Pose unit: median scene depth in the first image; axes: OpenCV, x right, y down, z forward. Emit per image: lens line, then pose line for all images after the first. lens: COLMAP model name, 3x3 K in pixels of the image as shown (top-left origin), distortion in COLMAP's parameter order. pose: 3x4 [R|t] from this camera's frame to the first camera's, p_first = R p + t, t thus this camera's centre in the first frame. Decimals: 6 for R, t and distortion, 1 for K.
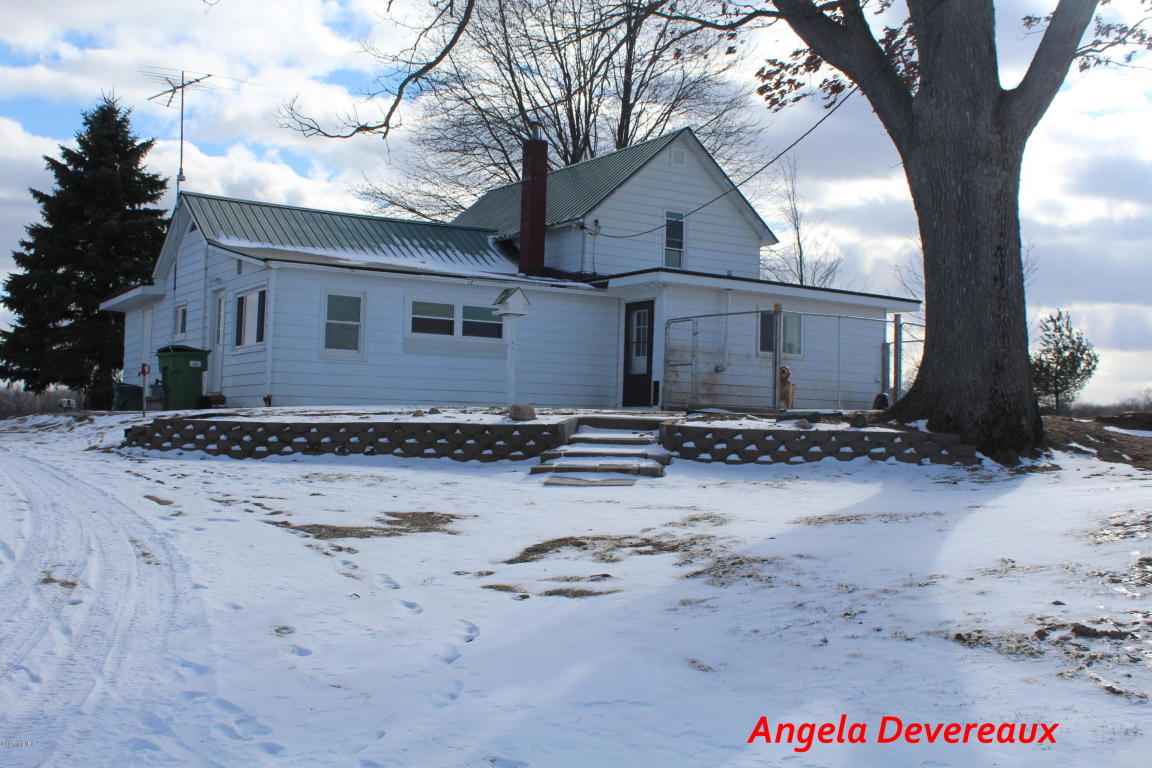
lens RADIAL K [[1207.3, 0, 576.0], [0, 1207.3, 384.0], [0, 0, 1]] dist [-0.104131, 0.007635]
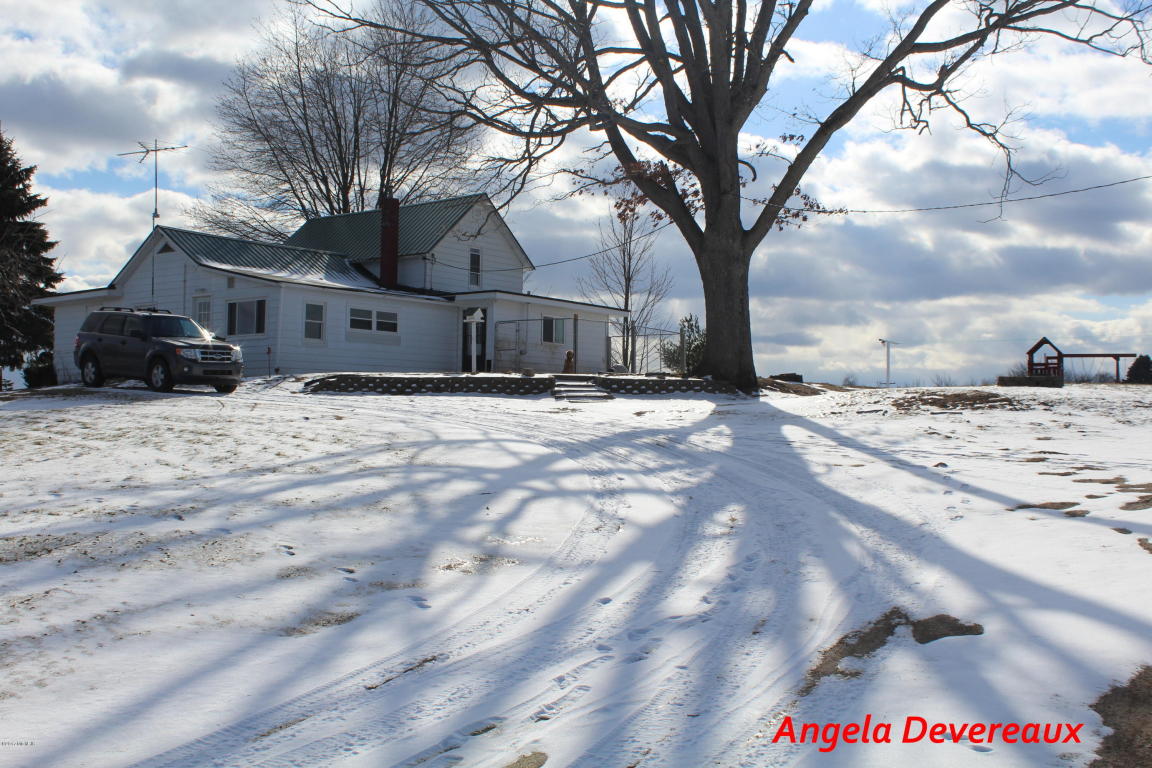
lens RADIAL K [[1207.3, 0, 576.0], [0, 1207.3, 384.0], [0, 0, 1]] dist [-0.104131, 0.007635]
pose [[0.937477, -0.002625, 0.348038, -0.397252], [-0.001666, 0.999926, 0.012028, 0.010510], [-0.348044, -0.011856, 0.937403, -0.561332]]
